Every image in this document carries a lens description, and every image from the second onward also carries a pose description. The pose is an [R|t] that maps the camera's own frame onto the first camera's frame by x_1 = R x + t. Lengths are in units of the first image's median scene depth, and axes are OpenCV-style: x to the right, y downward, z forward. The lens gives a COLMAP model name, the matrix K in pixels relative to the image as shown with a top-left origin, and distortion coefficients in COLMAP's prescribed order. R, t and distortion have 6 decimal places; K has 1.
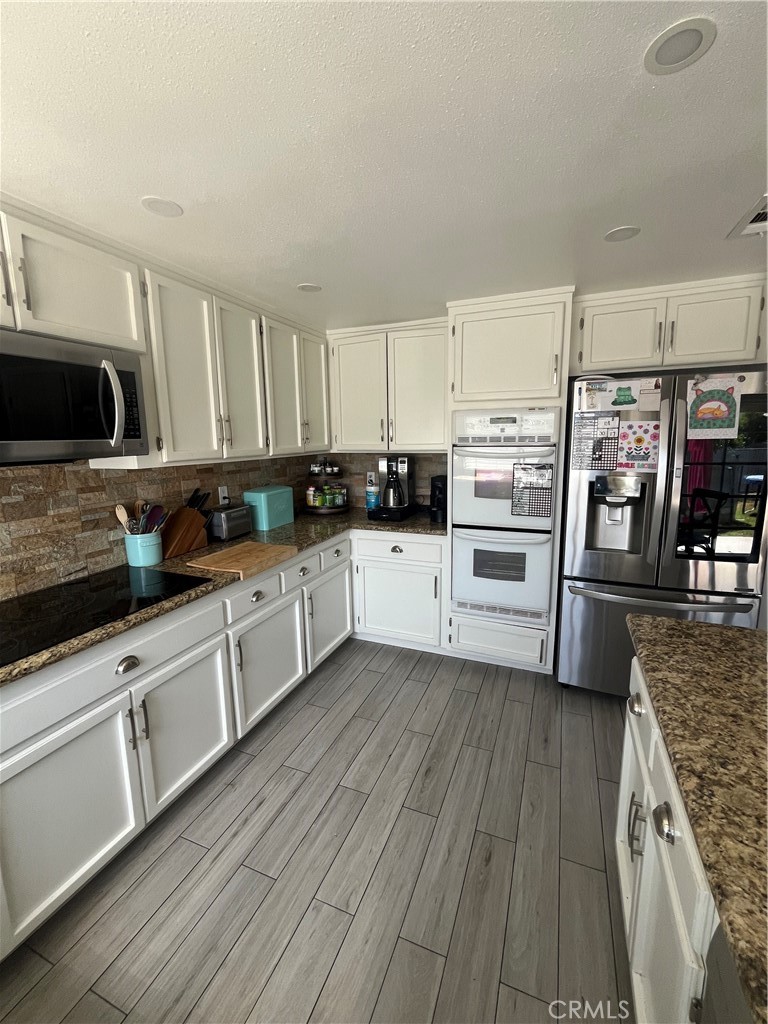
lens RADIAL K [[429.0, 0, 386.4], [0, 429.0, 507.9], [0, 0, 1]] dist [-0.002894, -0.000169]
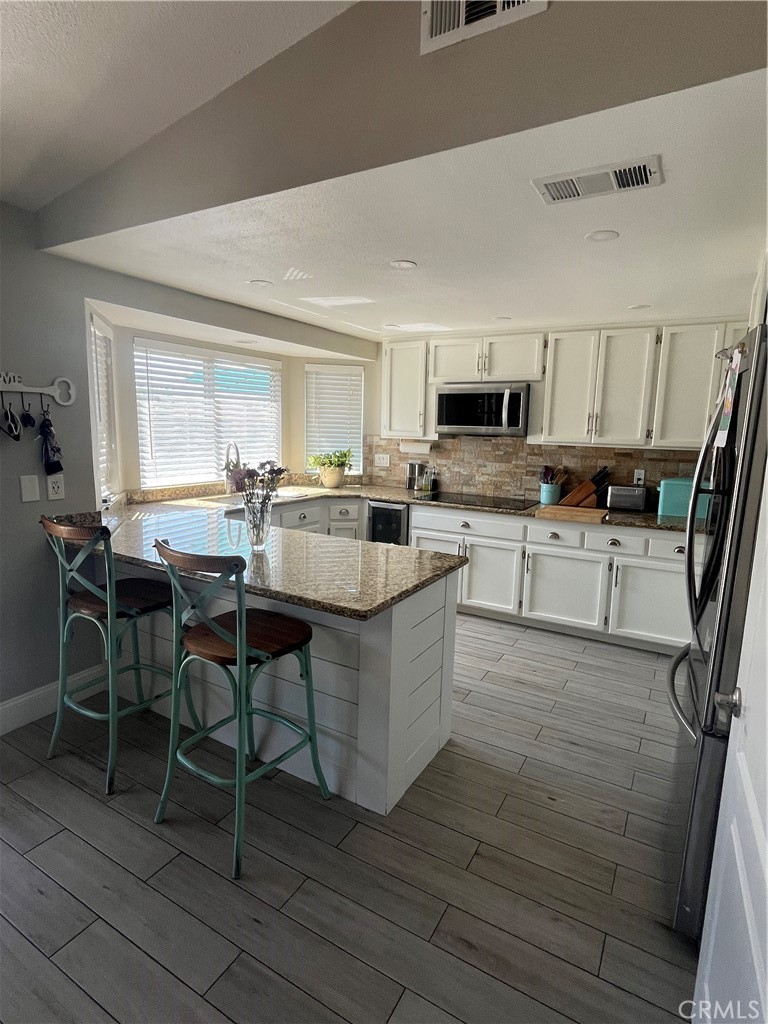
lens RADIAL K [[542.7, 0, 389.5], [0, 542.7, 509.1], [0, 0, 1]] dist [0.001855, -0.002024]
pose [[-0.133788, 0.167346, -0.976778, 1.836305], [-0.182590, 0.964603, 0.190269, -0.156634], [0.974044, 0.203806, -0.098497, 0.717110]]
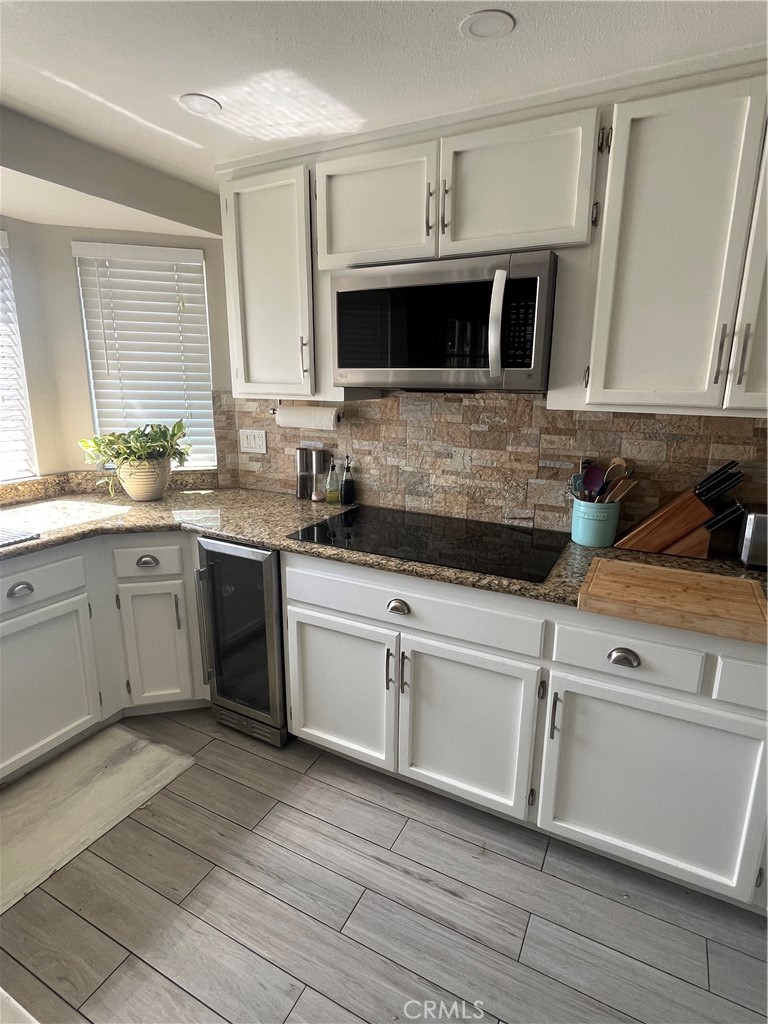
lens RADIAL K [[542.7, 0, 390.1], [0, 542.7, 510.1], [0, 0, 1]] dist [0.001855, -0.002024]
pose [[-0.083803, 0.251096, -0.964328, 0.416896], [-0.173291, 0.949314, 0.262246, -0.126097], [0.981299, 0.189087, -0.036043, 0.802408]]
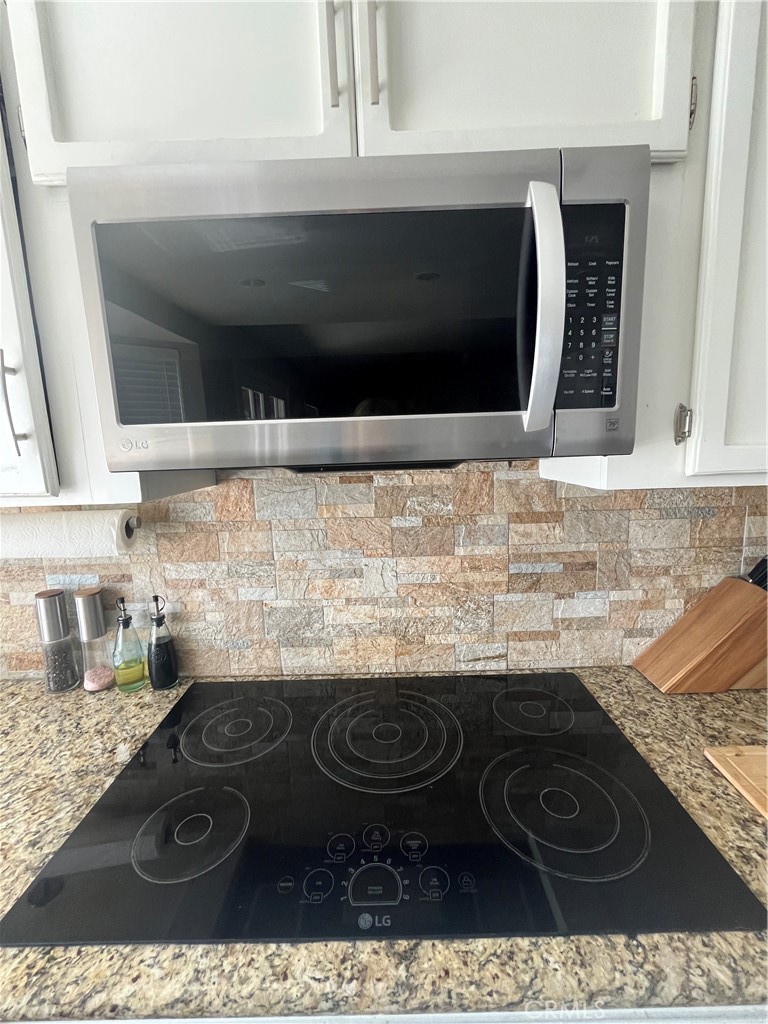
lens RADIAL K [[429.0, 0, 387.1], [0, 429.0, 510.4], [0, 0, 1]] dist [-0.002894, -0.000169]
pose [[0.377300, 0.143598, -0.914890, -0.299465], [-0.126902, 0.986603, 0.102519, -0.088070], [0.917355, 0.077421, 0.390468, 0.674241]]
